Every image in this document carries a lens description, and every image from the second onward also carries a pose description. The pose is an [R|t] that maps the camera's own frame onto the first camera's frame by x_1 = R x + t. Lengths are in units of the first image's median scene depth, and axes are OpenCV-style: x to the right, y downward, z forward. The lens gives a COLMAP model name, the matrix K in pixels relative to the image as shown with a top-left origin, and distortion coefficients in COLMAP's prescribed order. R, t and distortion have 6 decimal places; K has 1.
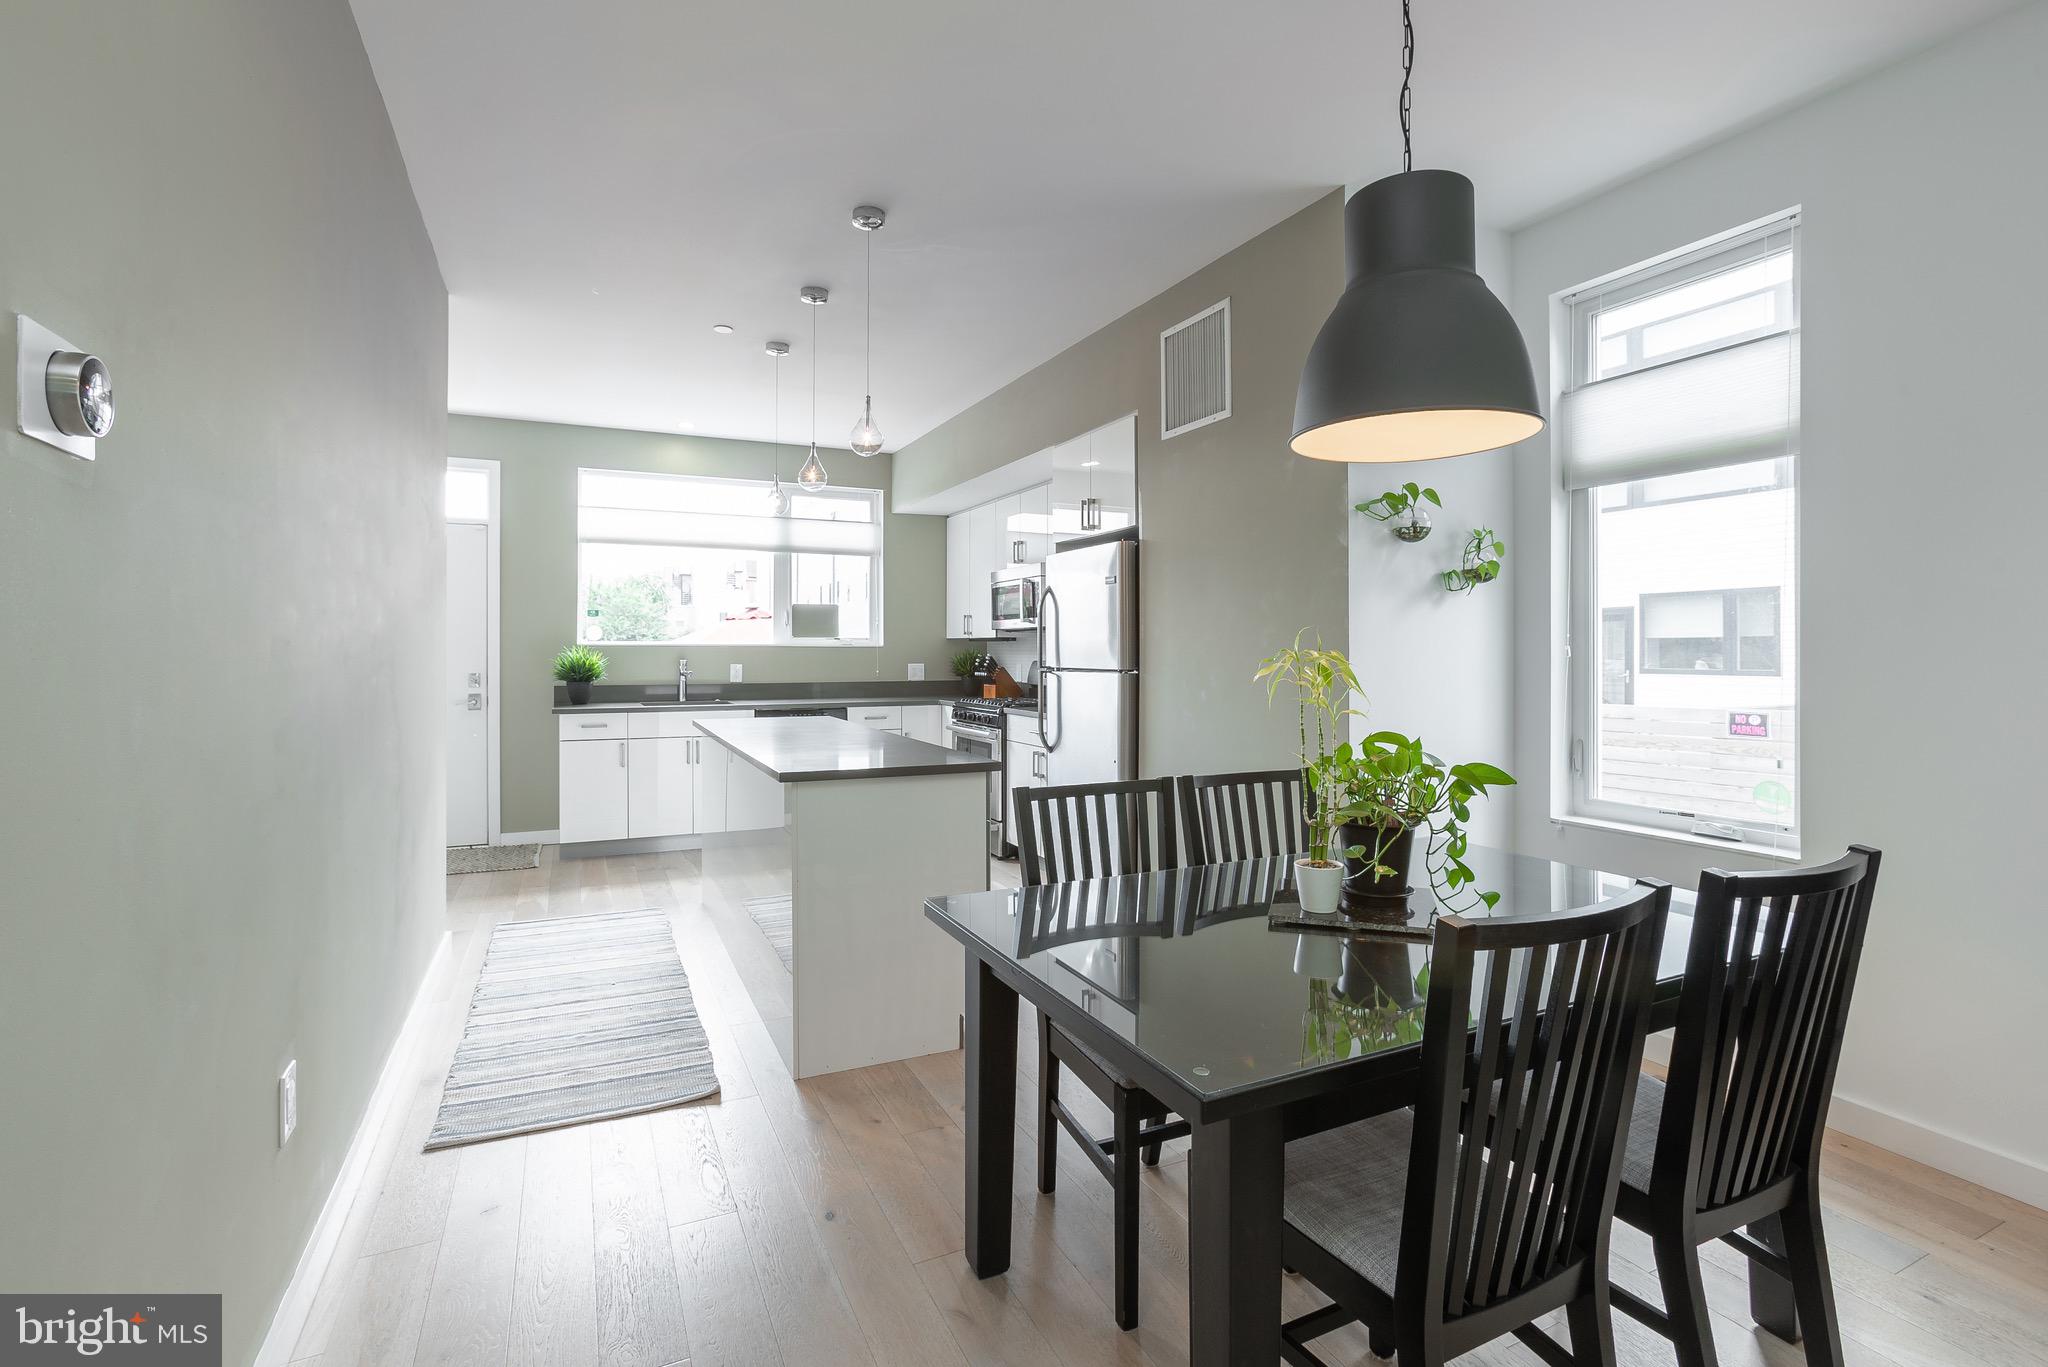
lens RADIAL K [[935.5, 0, 1020.9], [0, 935.5, 654.9], [0, 0, 1]] dist [-0.040987, 0.000039]
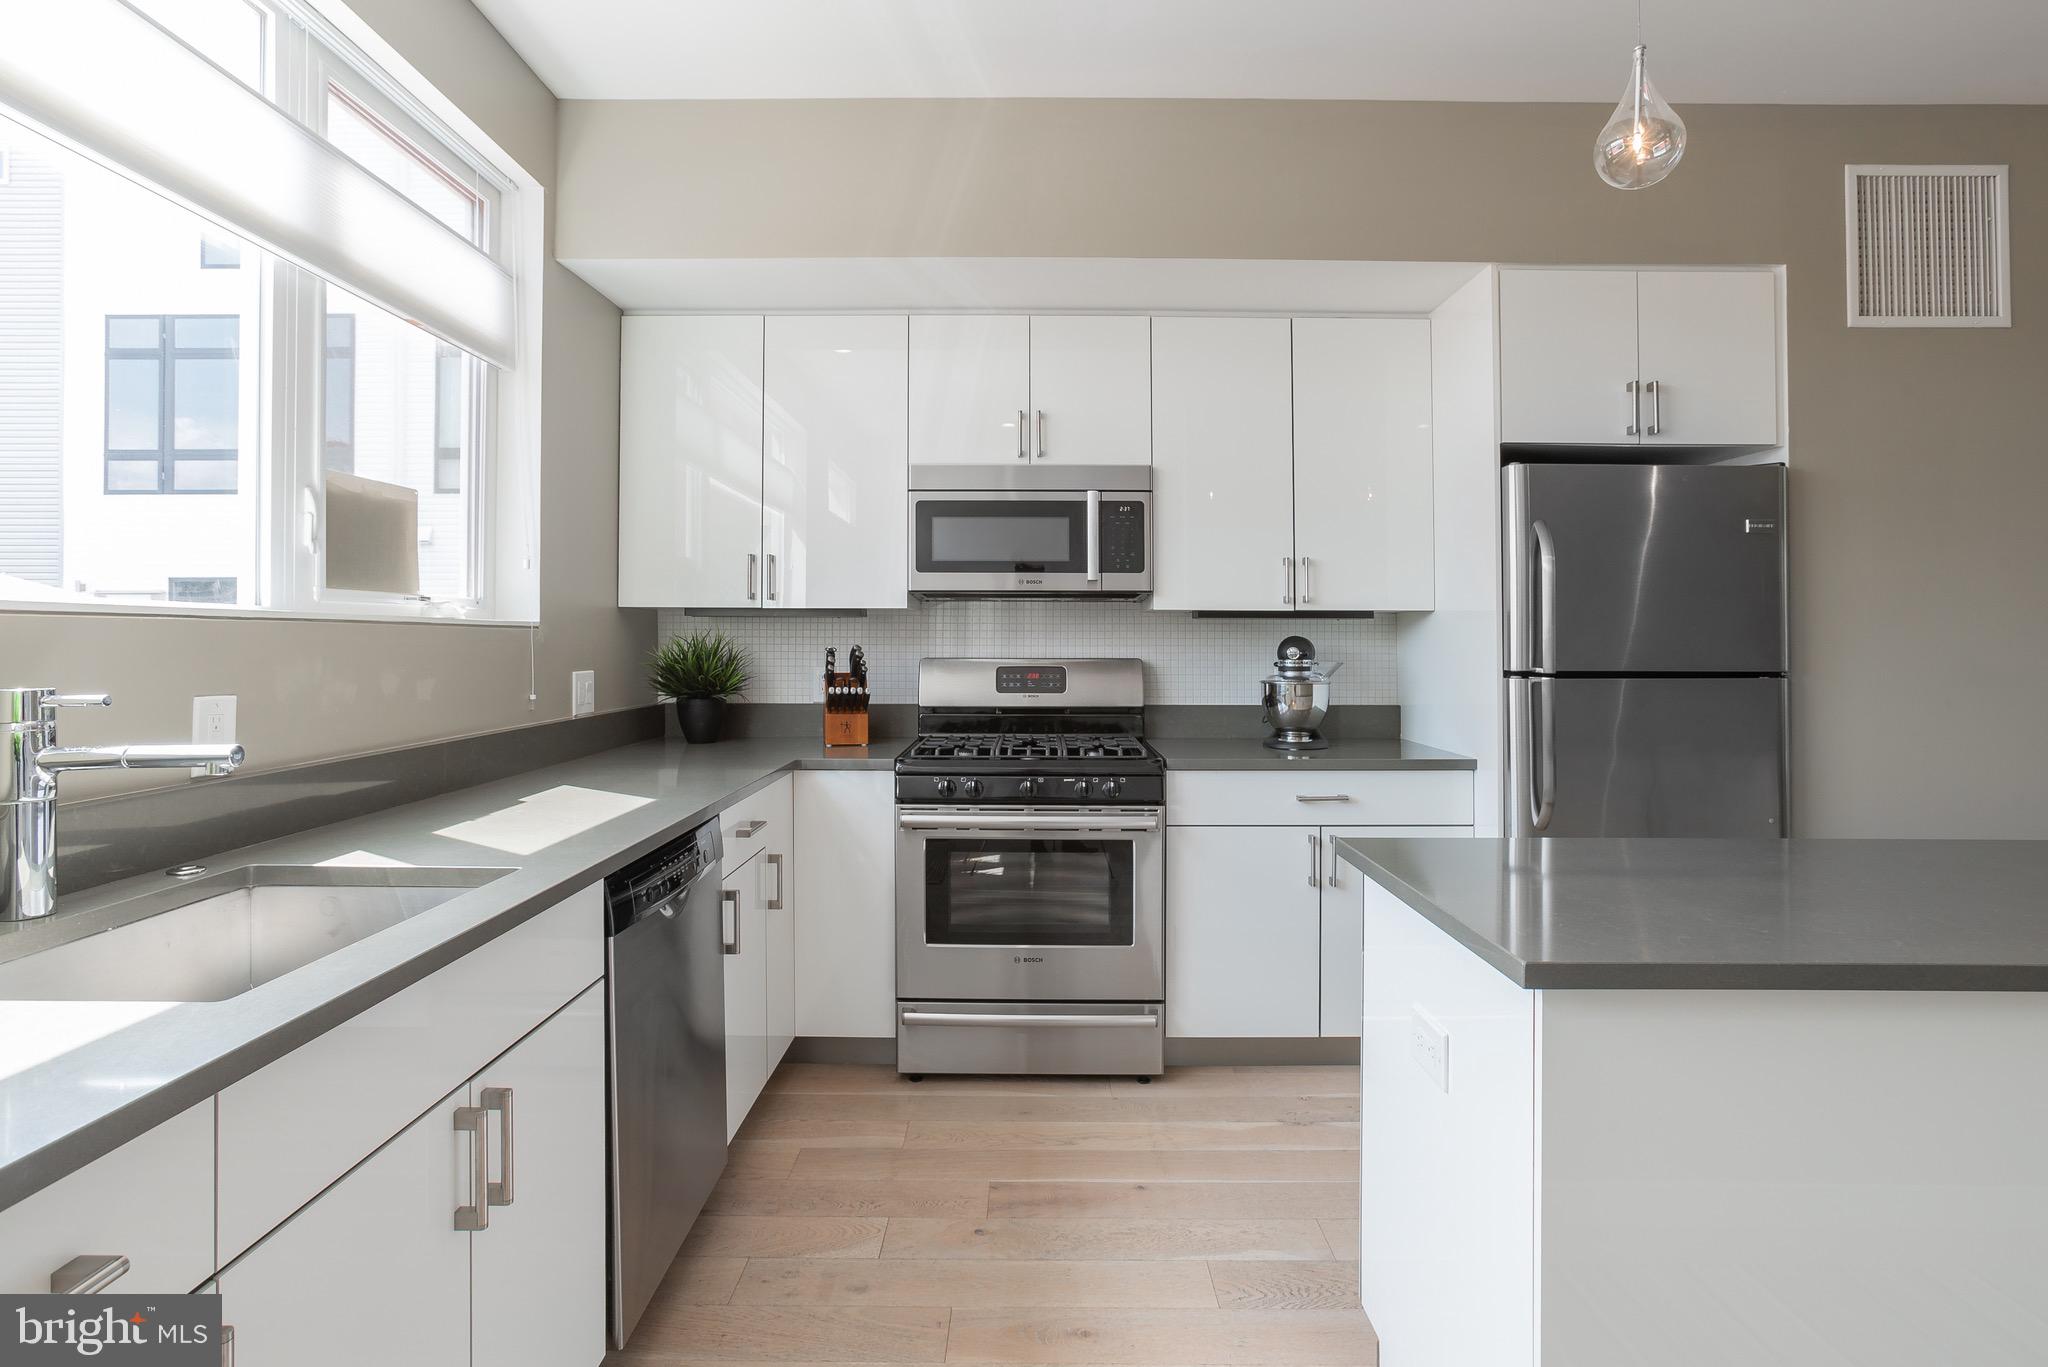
lens RADIAL K [[1025.9, 0, 1023.9], [0, 1025.9, 643.4], [0, 0, 1]] dist [-0.061641, 0.035890]
pose [[0.437129, -0.004481, 0.899388, -0.490453], [0.001678, 0.999990, 0.004166, -0.004482], [-0.899397, -0.000312, 0.437132, 0.790087]]
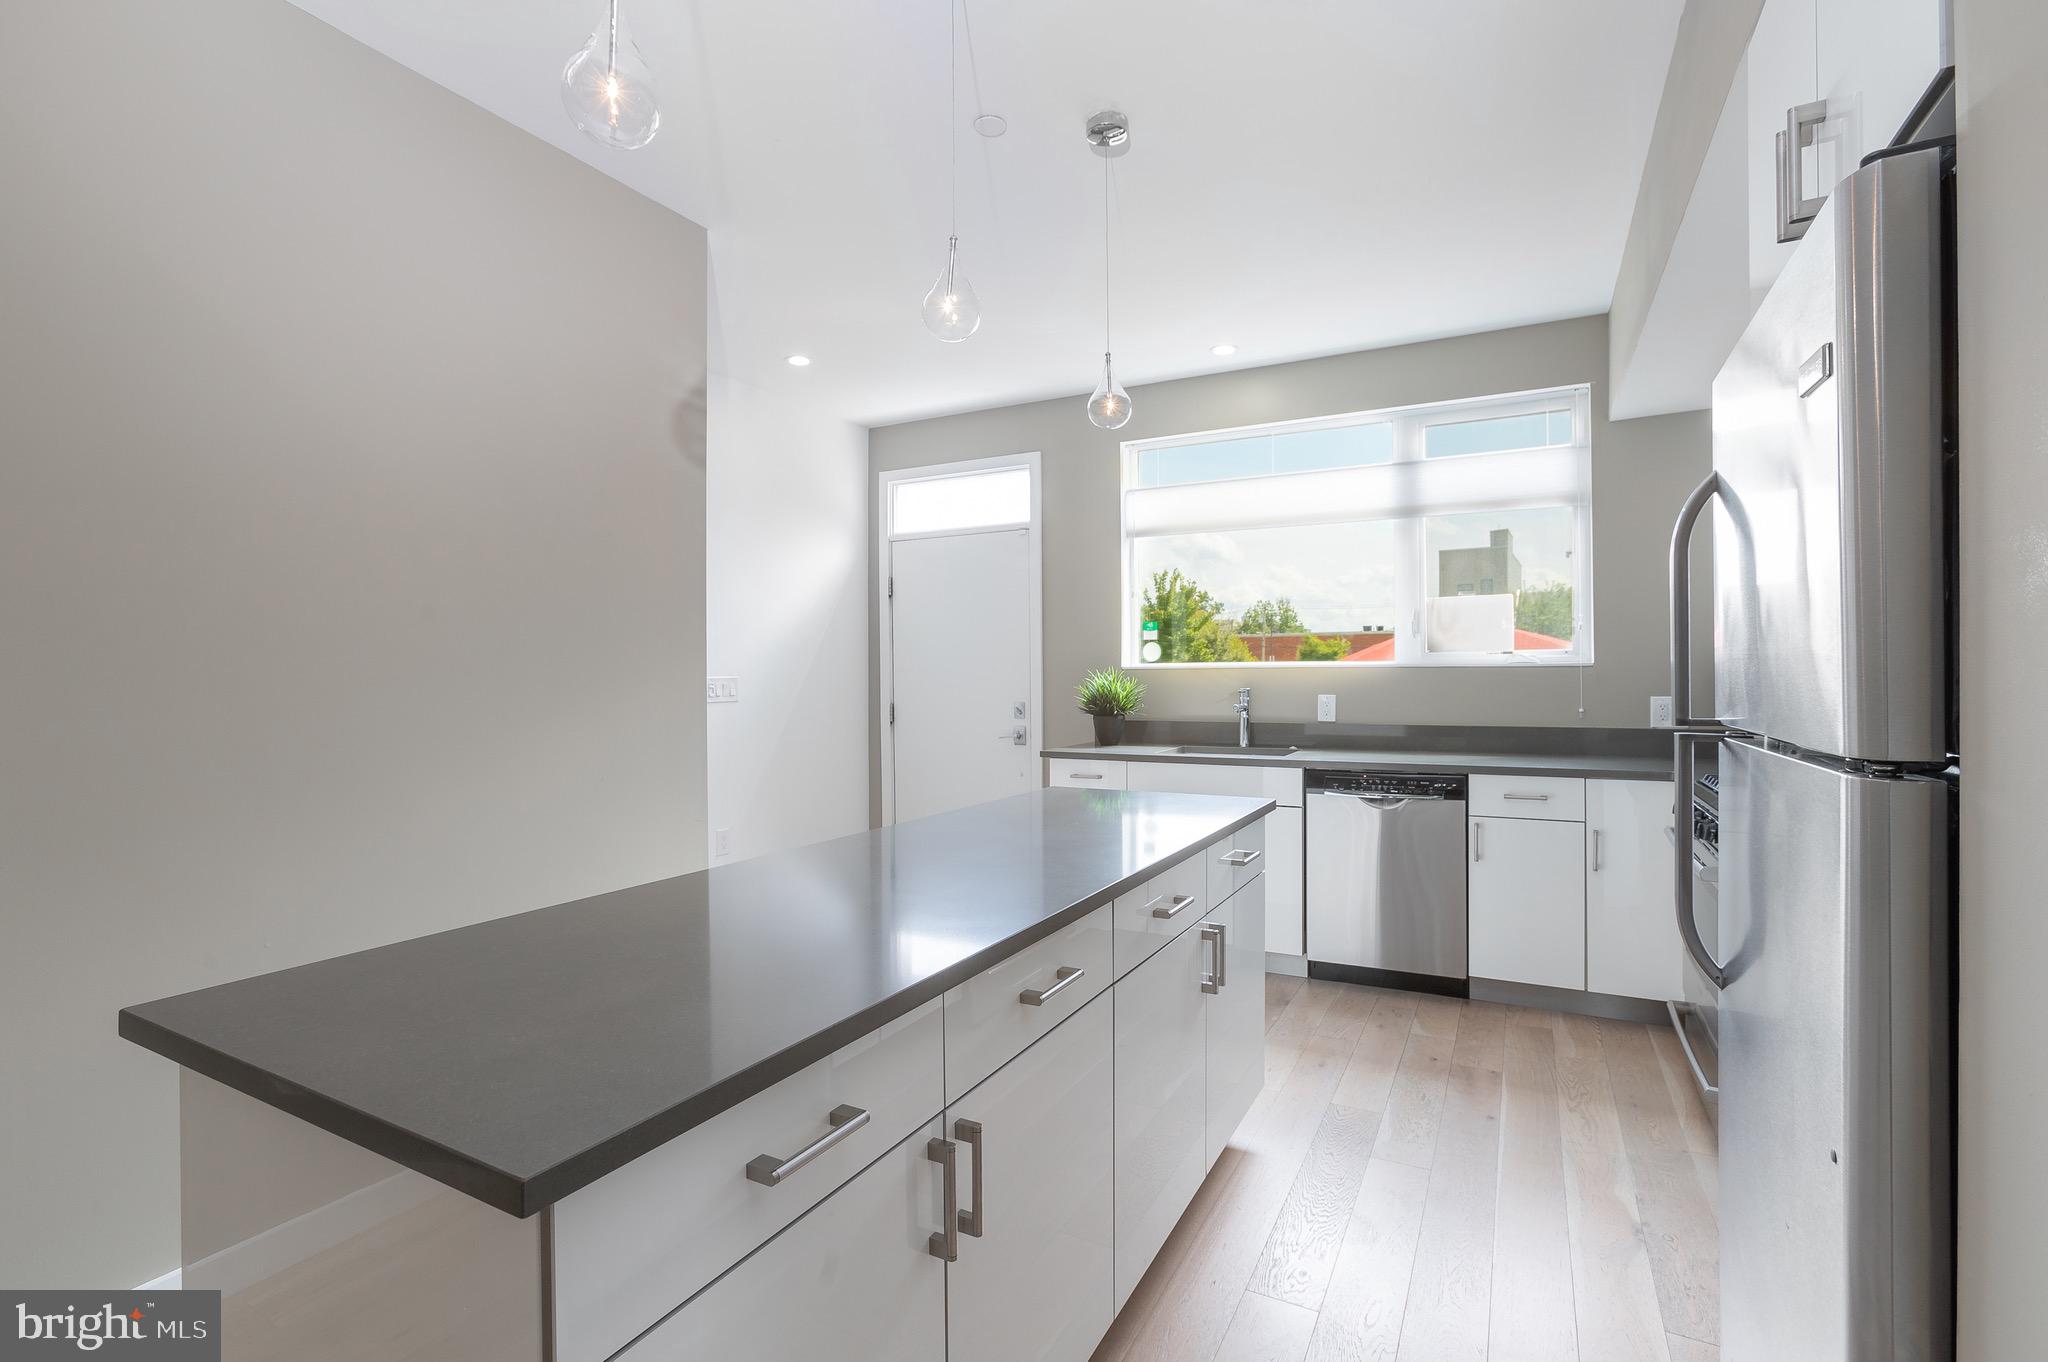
lens RADIAL K [[928.5, 0, 1016.1], [0, 928.5, 670.9], [0, 0, 1]] dist [-0.044746, 0.027062]
pose [[0.578953, -0.008561, -0.815316, 0.112894], [0.003722, 0.999962, -0.007857, -0.002842], [0.815352, 0.001514, 0.578963, 0.479078]]
